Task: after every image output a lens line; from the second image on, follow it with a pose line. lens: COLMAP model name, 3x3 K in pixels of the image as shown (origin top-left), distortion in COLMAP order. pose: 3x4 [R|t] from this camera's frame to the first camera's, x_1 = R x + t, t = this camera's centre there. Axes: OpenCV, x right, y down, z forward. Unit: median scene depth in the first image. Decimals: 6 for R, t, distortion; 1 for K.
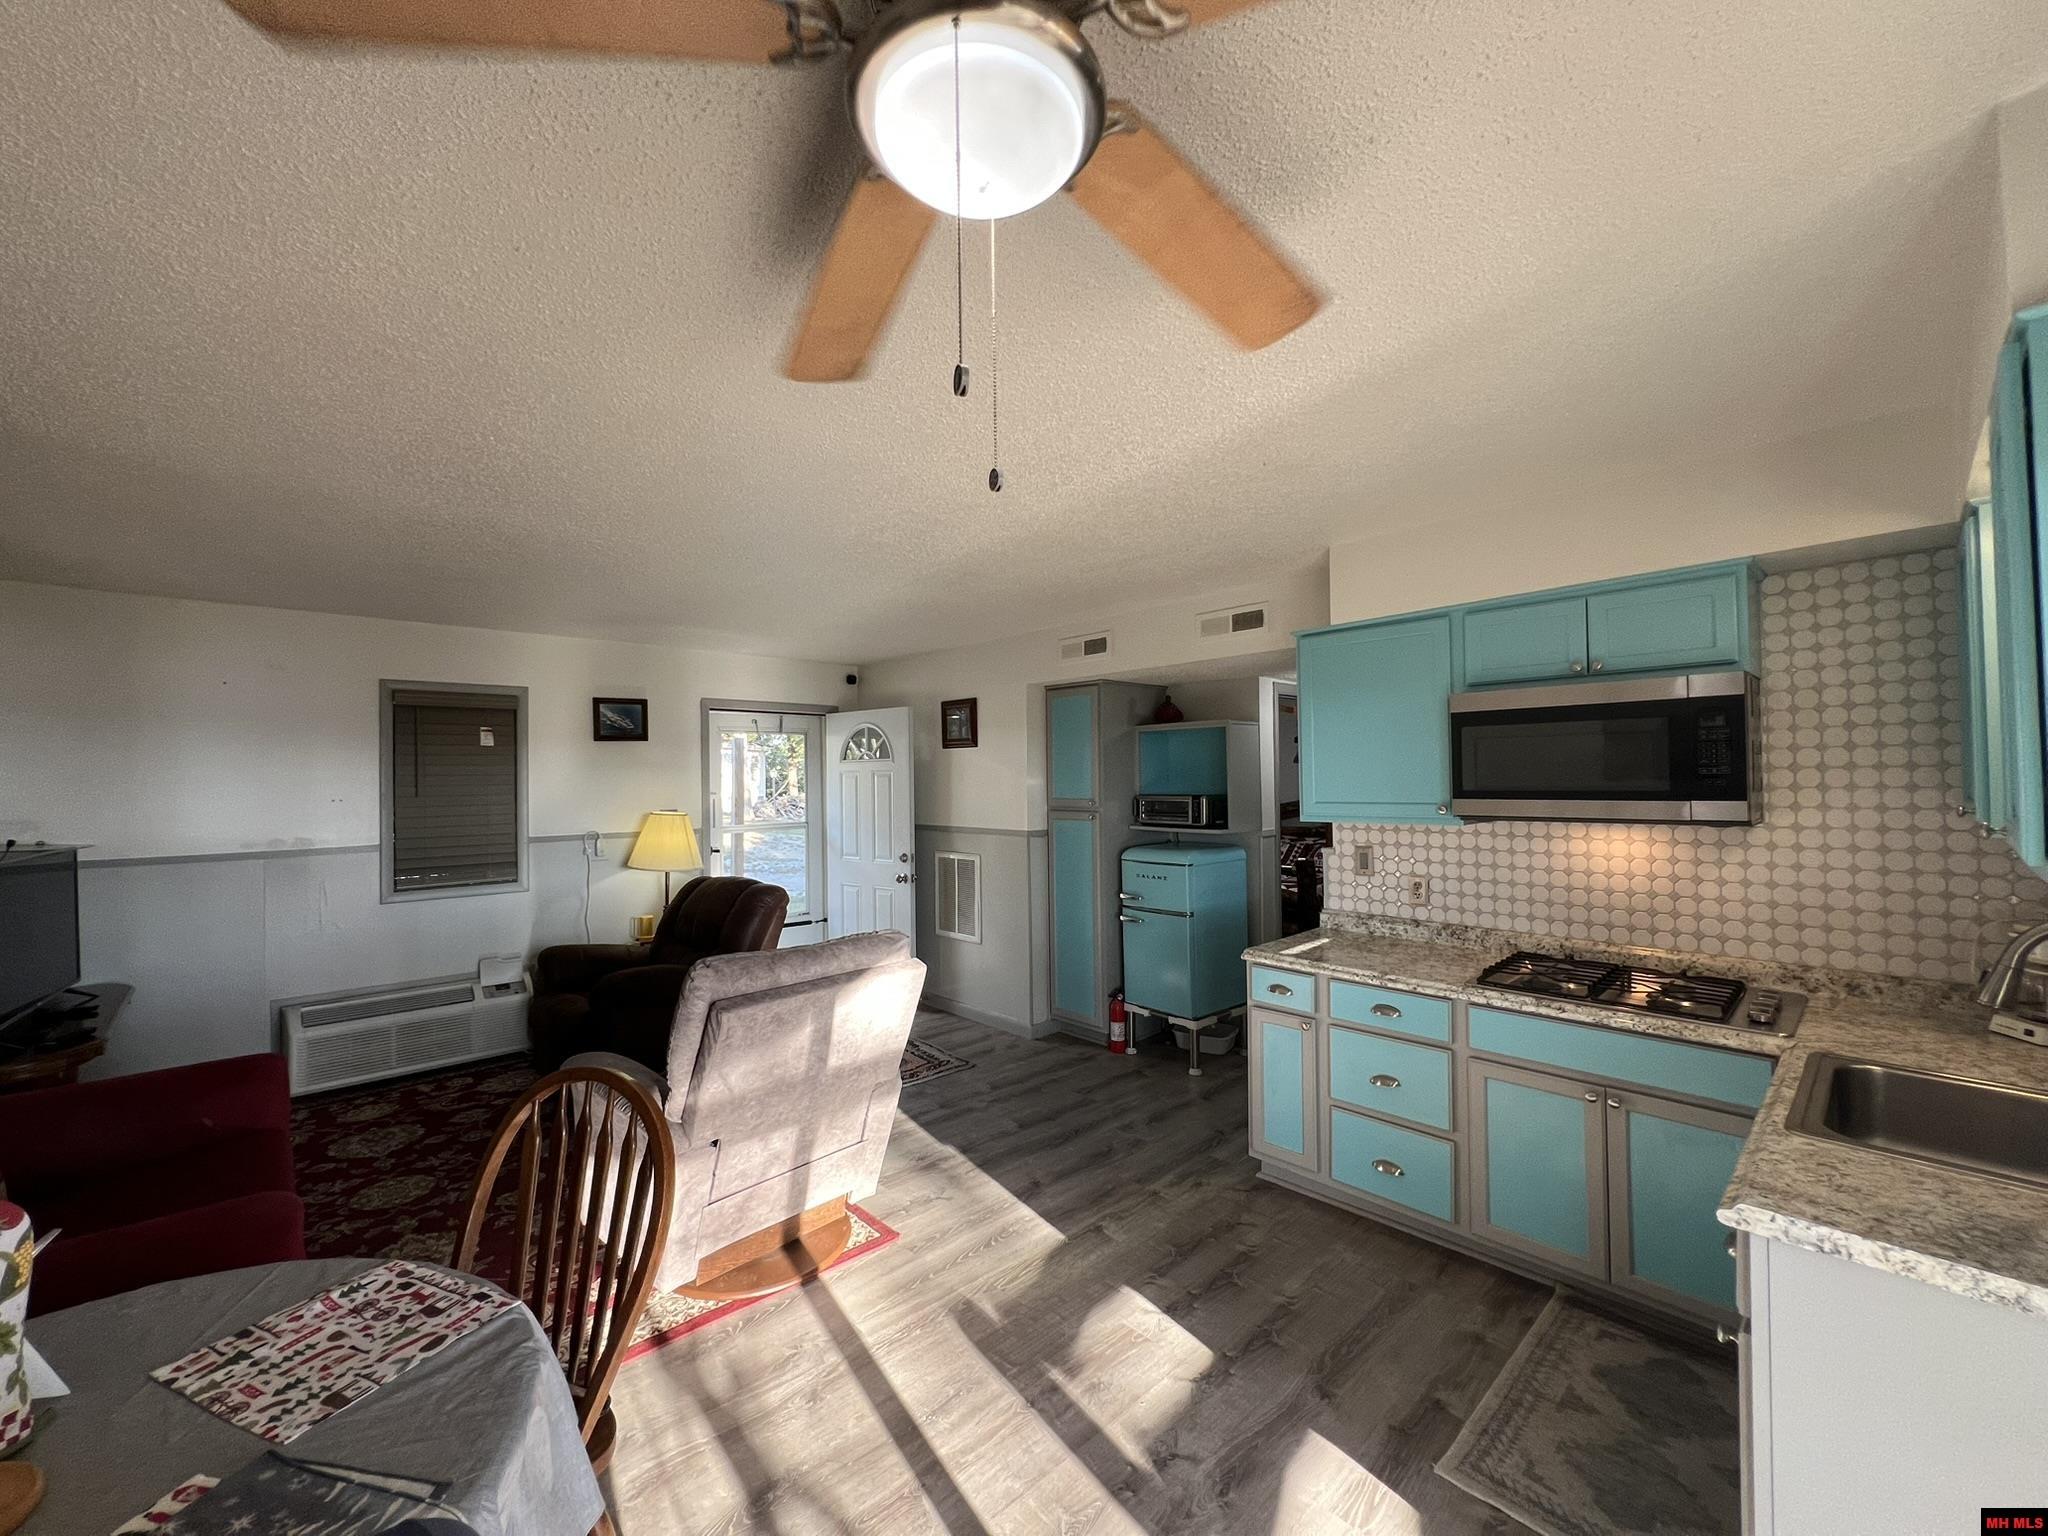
lens RADIAL K [[819.1, 0, 1024.3], [0, 819.1, 765.9], [0, 0, 1]] dist [-0.001878, 0.000041]
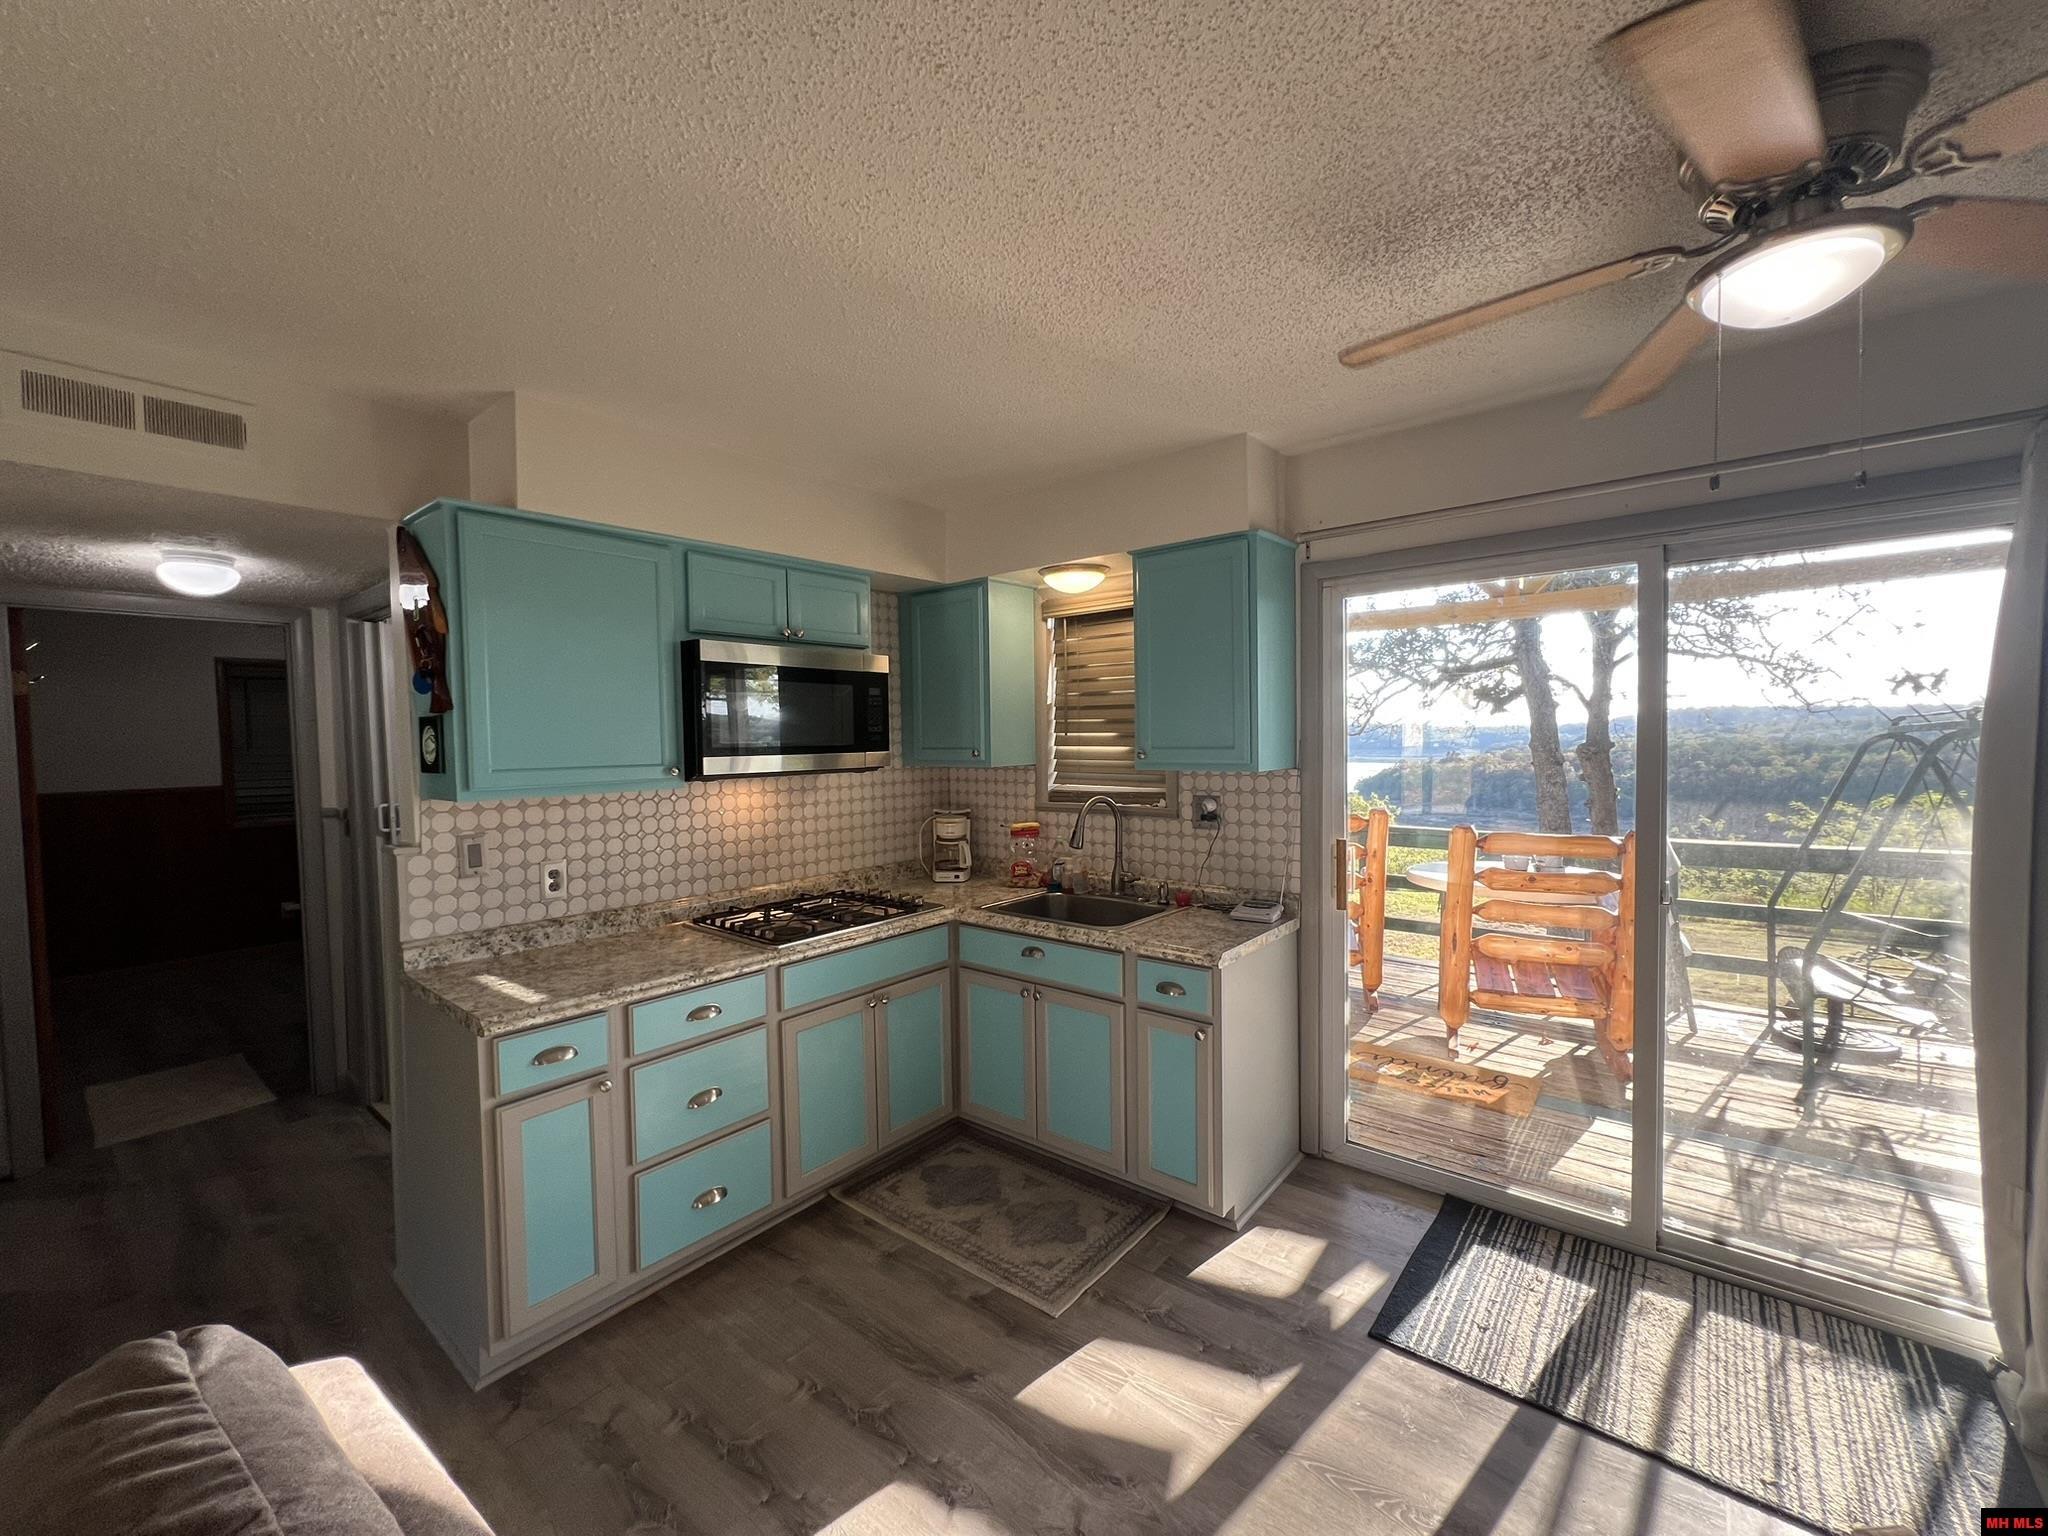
lens RADIAL K [[823.5, 0, 1024.0], [0, 823.5, 768.0], [0, 0, 1]] dist [-0.001024, 0.000484]
pose [[-0.137824, -0.021913, 0.990214, -0.380518], [-0.000278, 0.999756, 0.022086, 0.029479], [-0.990457, 0.002769, -0.137797, 0.713411]]
